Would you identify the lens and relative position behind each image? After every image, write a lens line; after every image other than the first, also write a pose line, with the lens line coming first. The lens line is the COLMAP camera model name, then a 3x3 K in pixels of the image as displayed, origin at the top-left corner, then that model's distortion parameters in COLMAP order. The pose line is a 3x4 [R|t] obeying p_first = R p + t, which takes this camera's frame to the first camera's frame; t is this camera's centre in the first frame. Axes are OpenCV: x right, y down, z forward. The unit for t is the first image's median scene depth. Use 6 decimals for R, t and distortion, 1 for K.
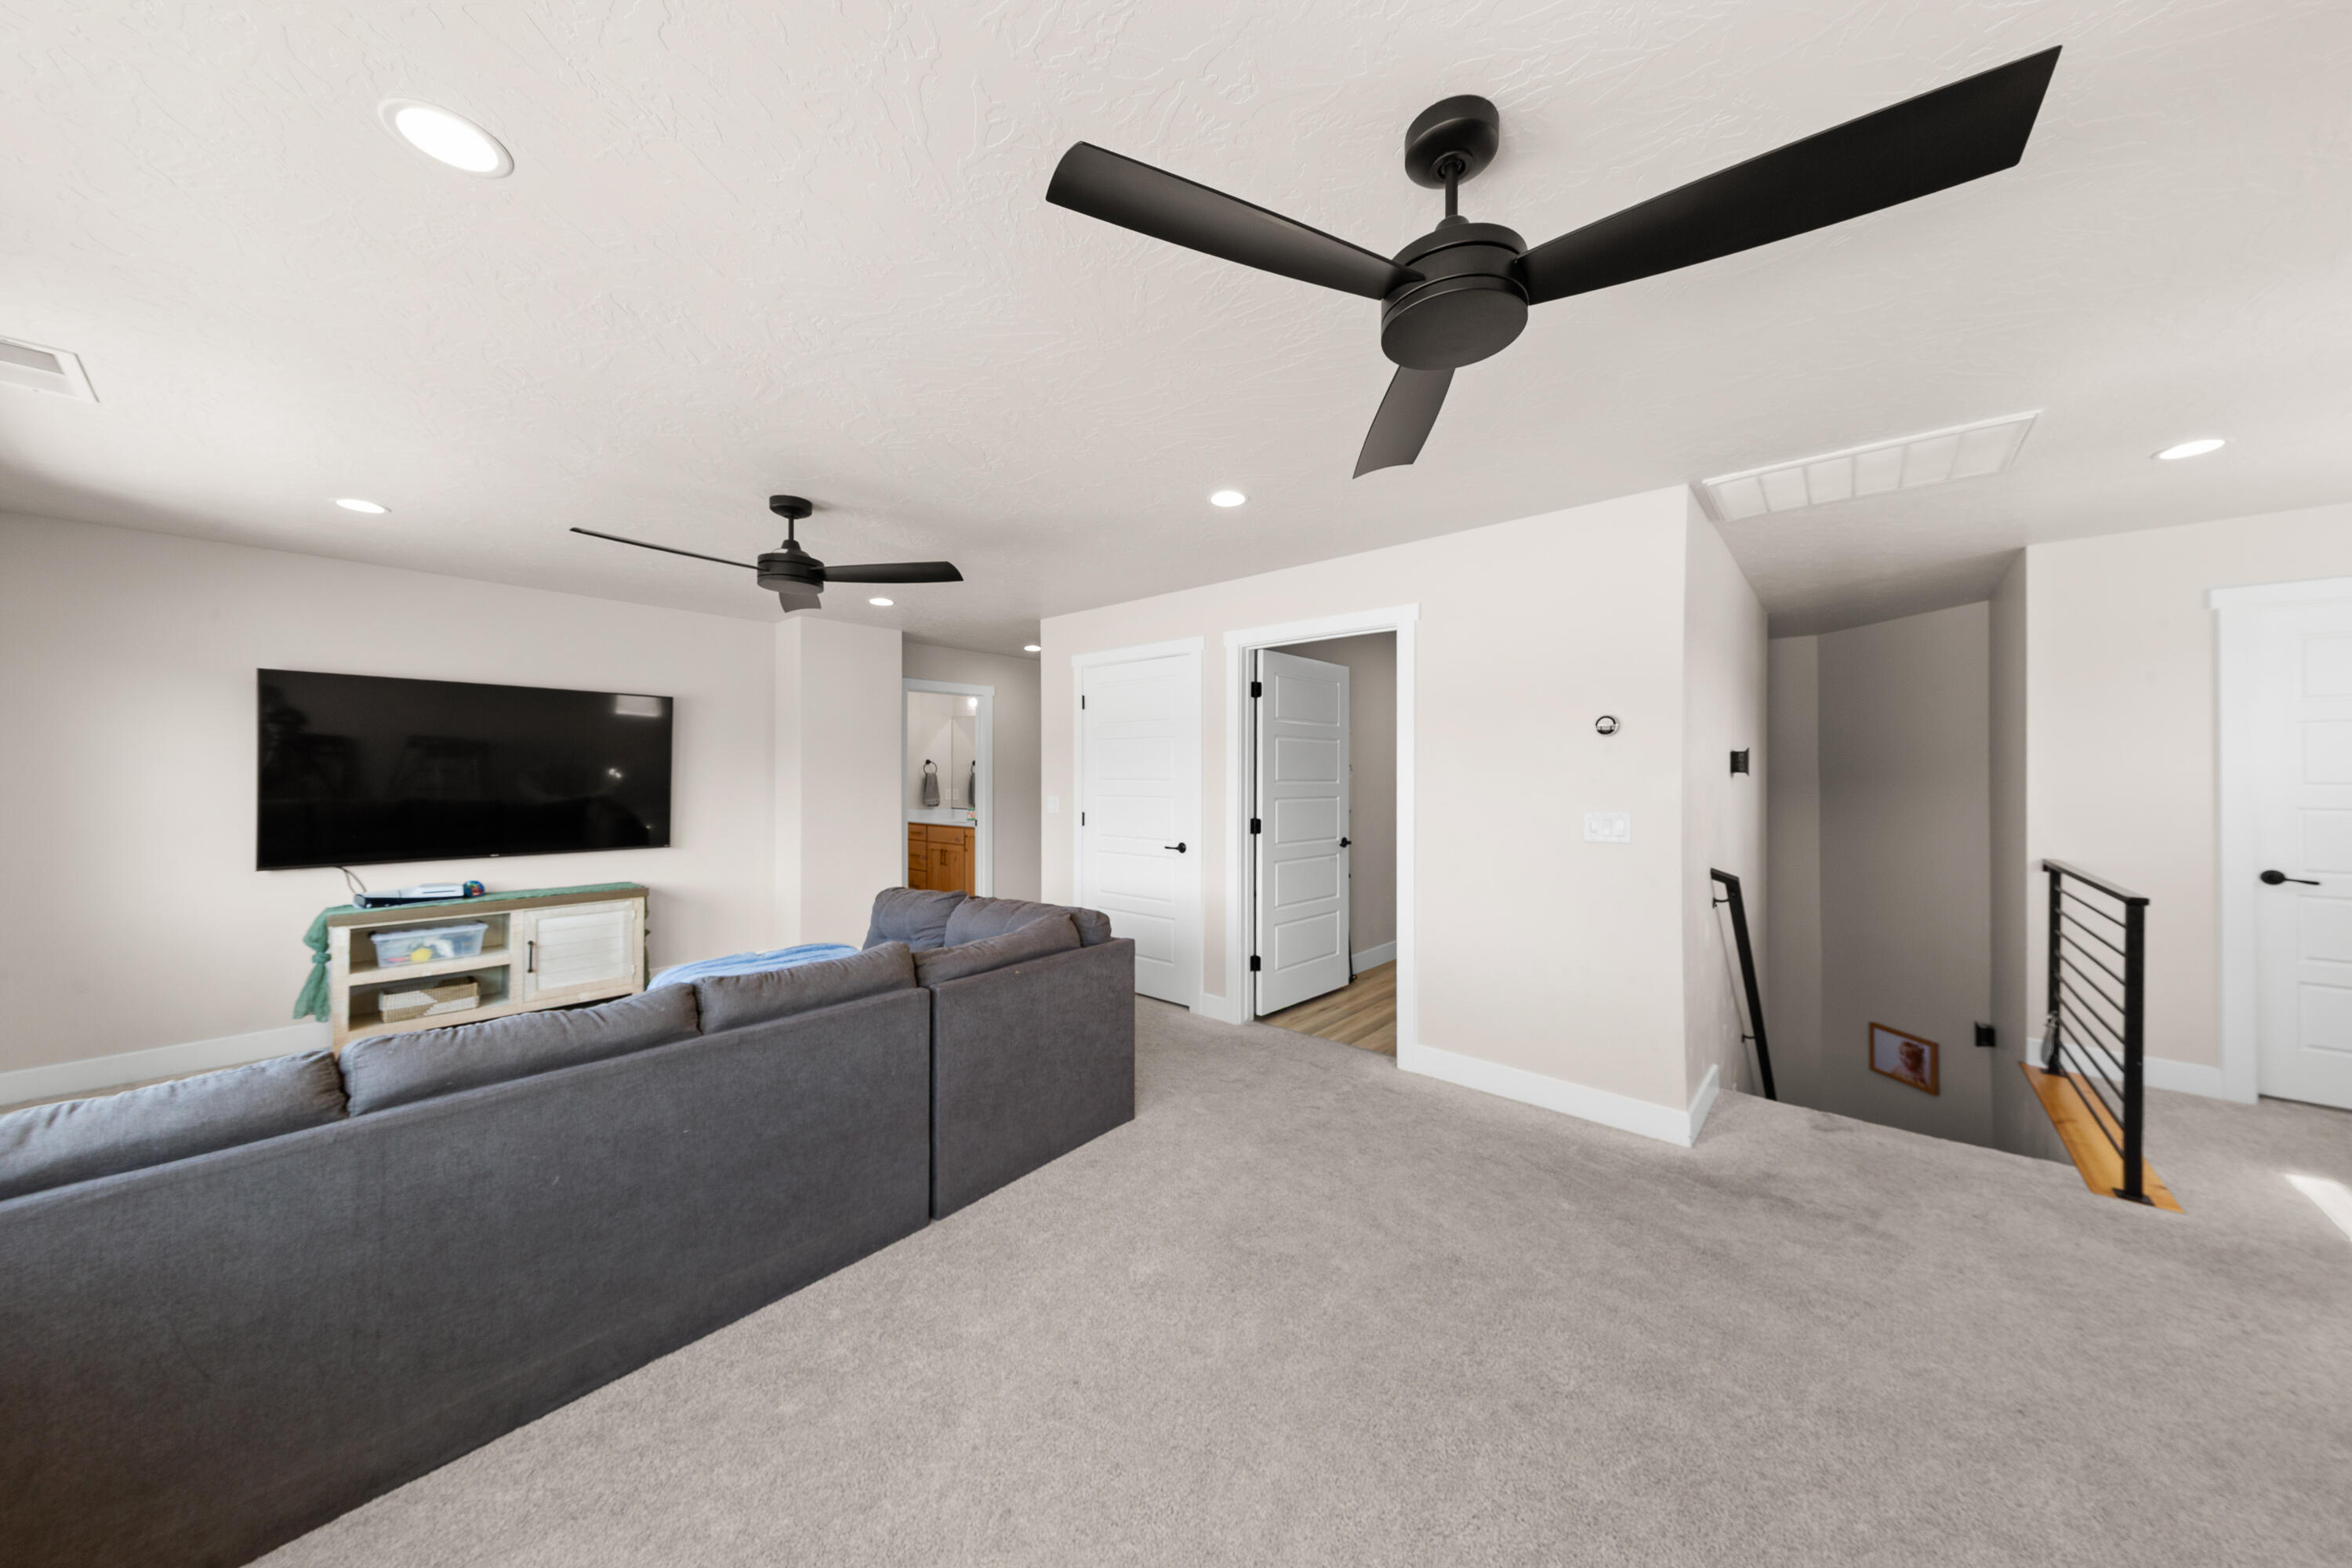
lens RADIAL K [[756.5, 0, 1211.0], [0, 756.5, 779.9], [0, 0, 1]] dist [0.000100, 0.000008]
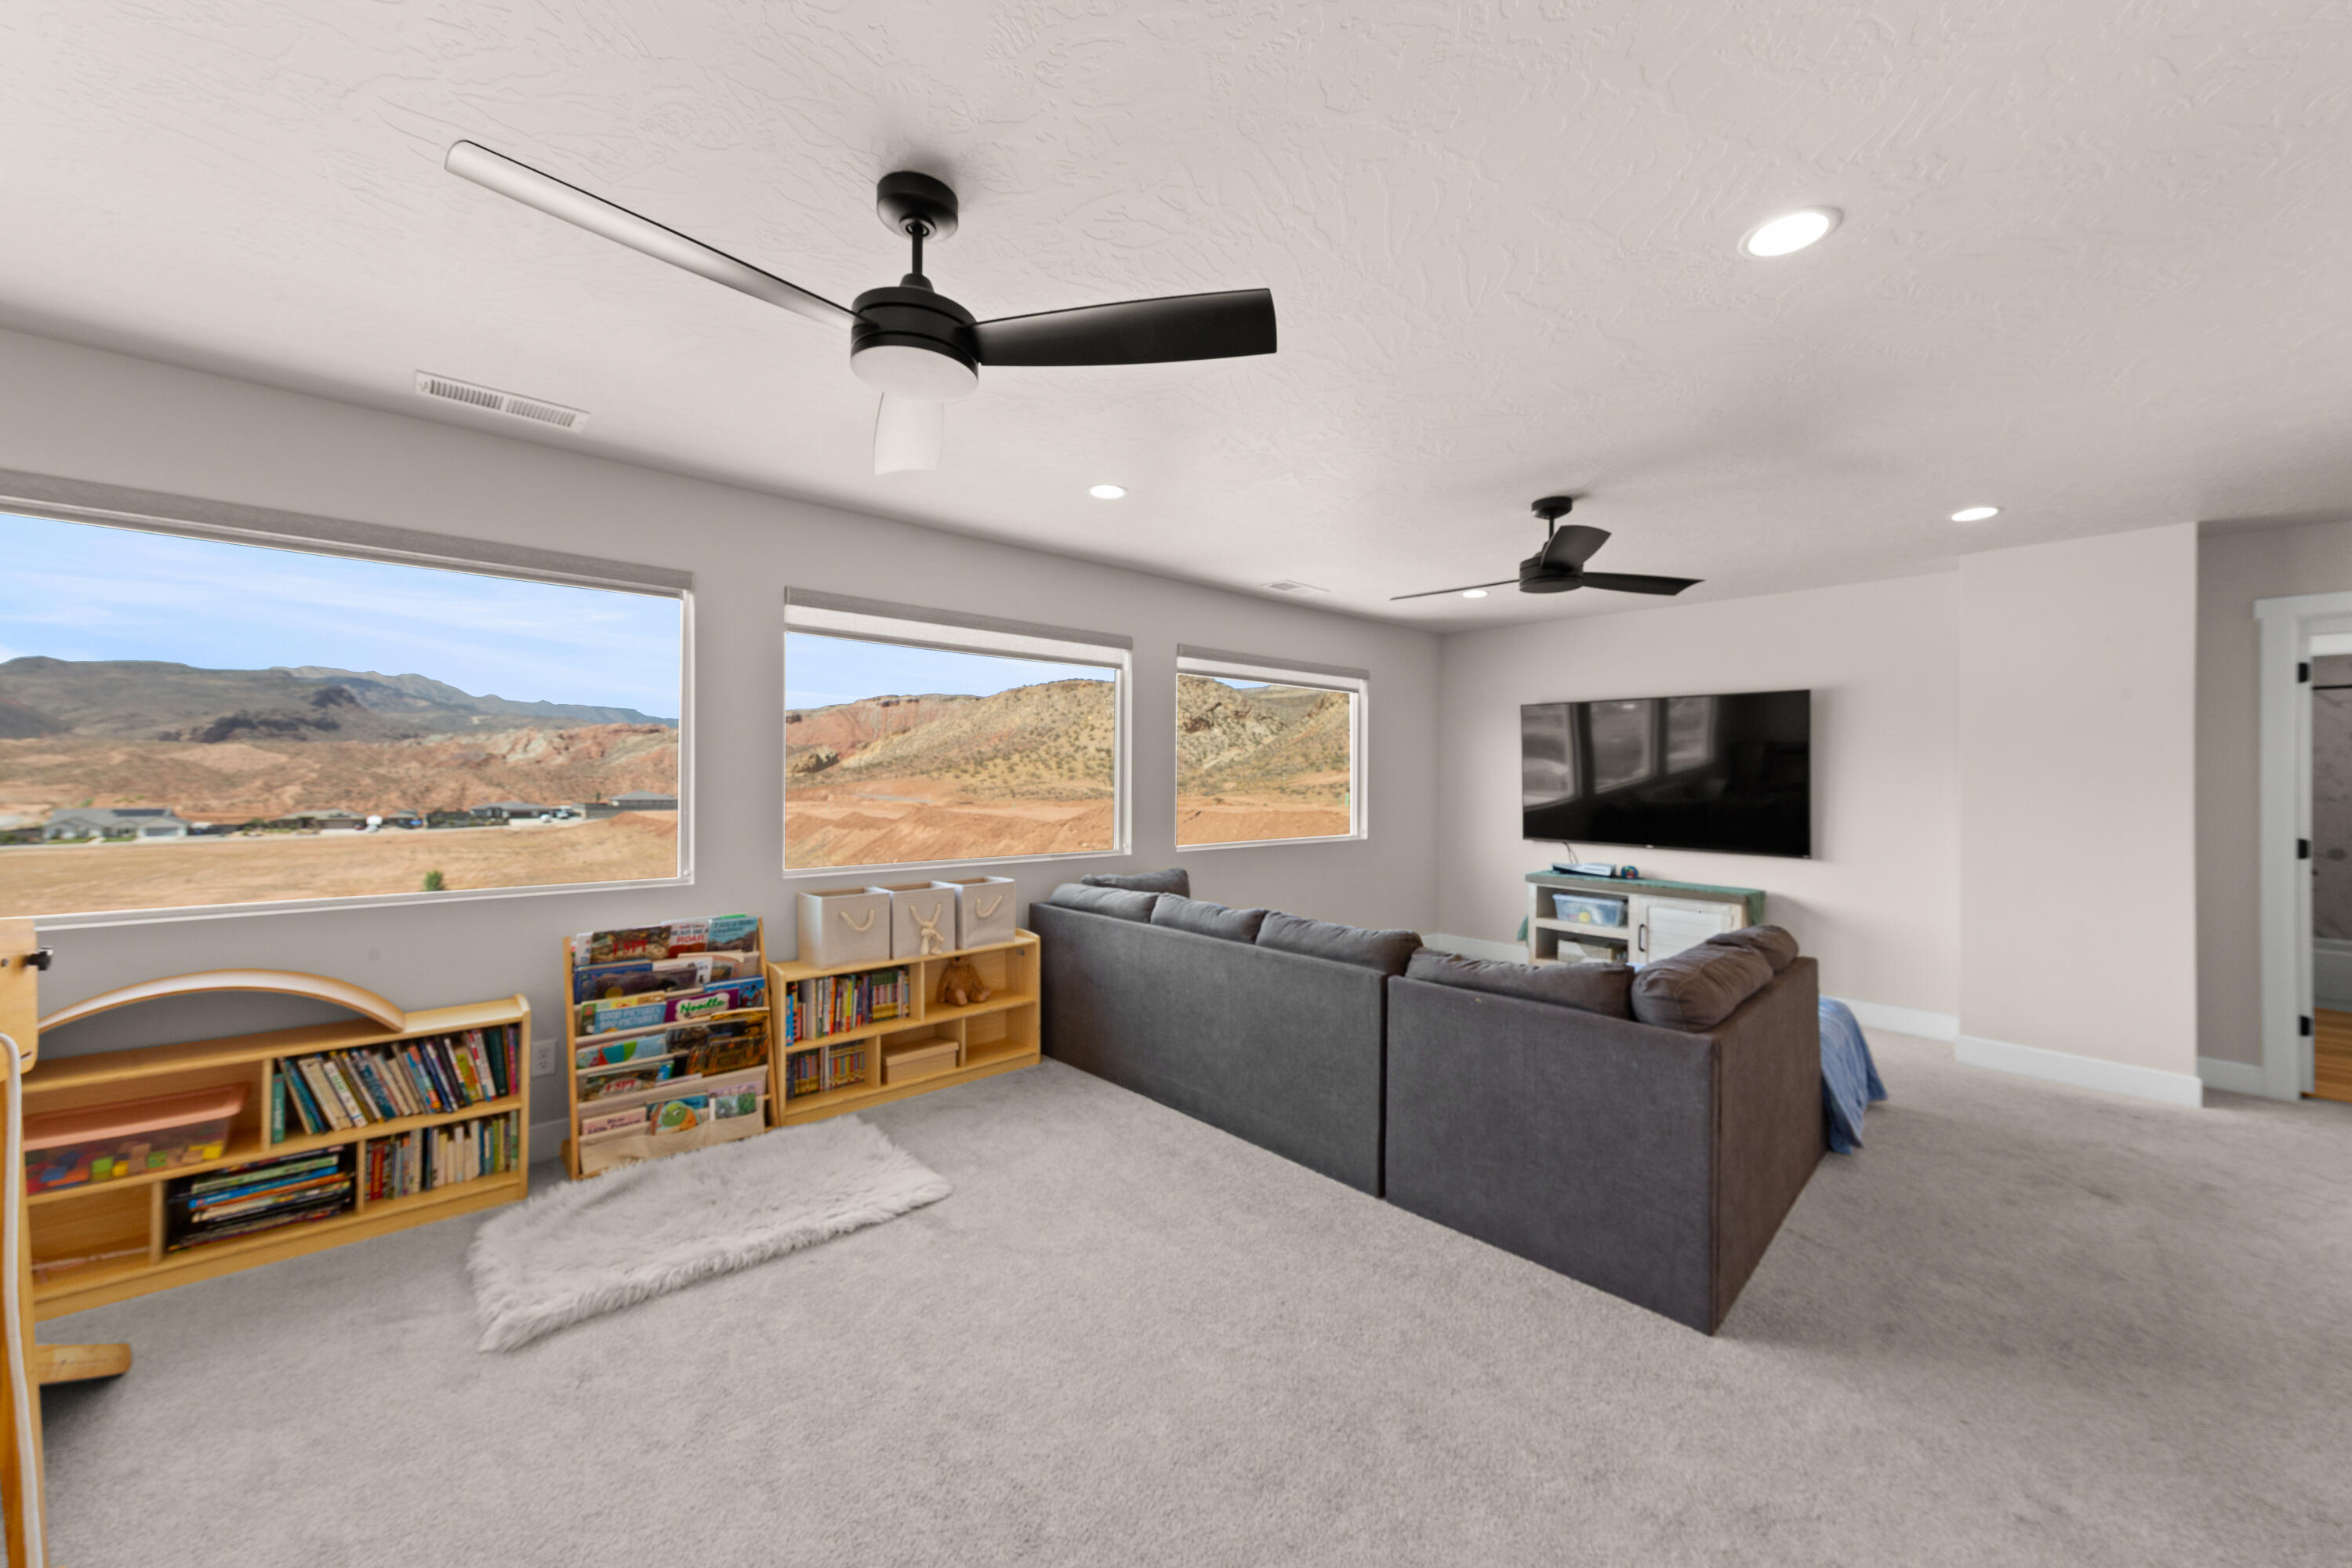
lens RADIAL K [[865.8, 0, 1178.7], [0, 865.8, 777.2], [0, 0, 1]] dist [0.001706, 0.000323]
pose [[-0.138349, 0.000747, -0.990383, 0.748377], [-0.013674, 0.999903, 0.002664, -0.000065], [0.990289, 0.013911, -0.138326, 0.763497]]
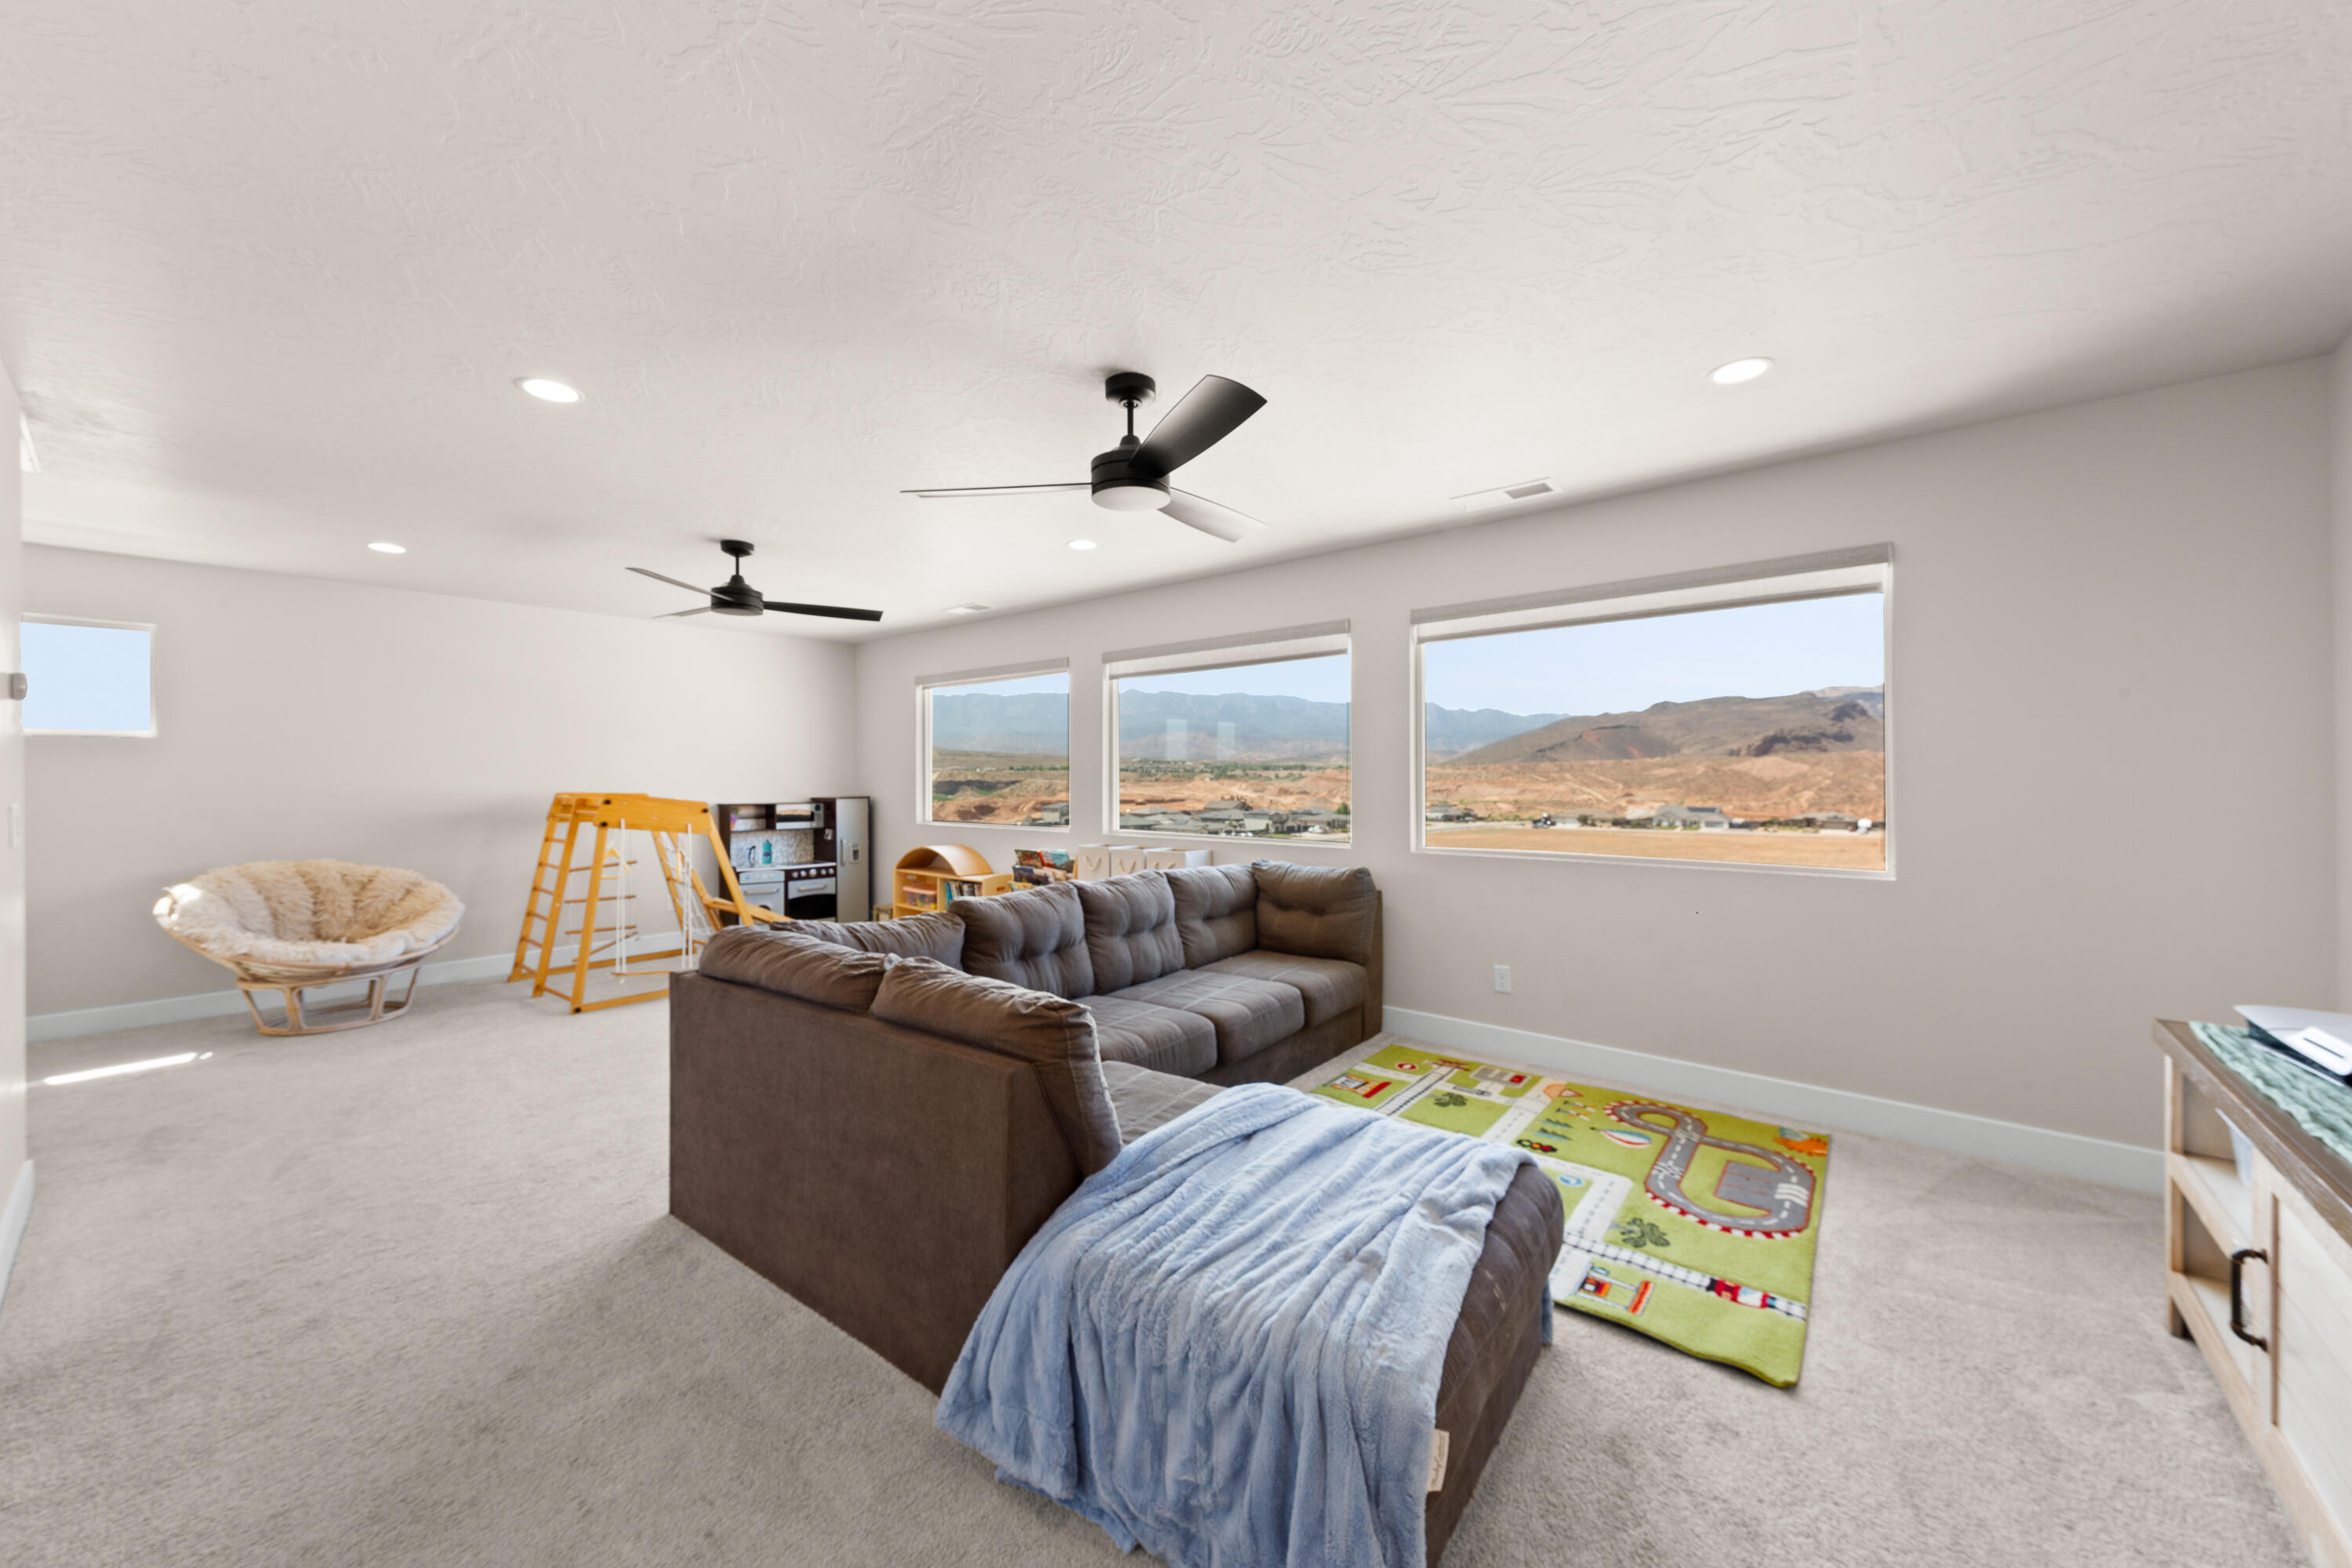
lens RADIAL K [[852.8, 0, 1176.0], [0, 852.8, 784.0], [0, 0, 1]] dist [0.000692, -0.000093]
pose [[-0.999962, 0.001863, 0.008498, 0.736298], [0.001977, 0.999907, 0.013467, -0.000046], [-0.008472, 0.013483, -0.999873, 0.775443]]
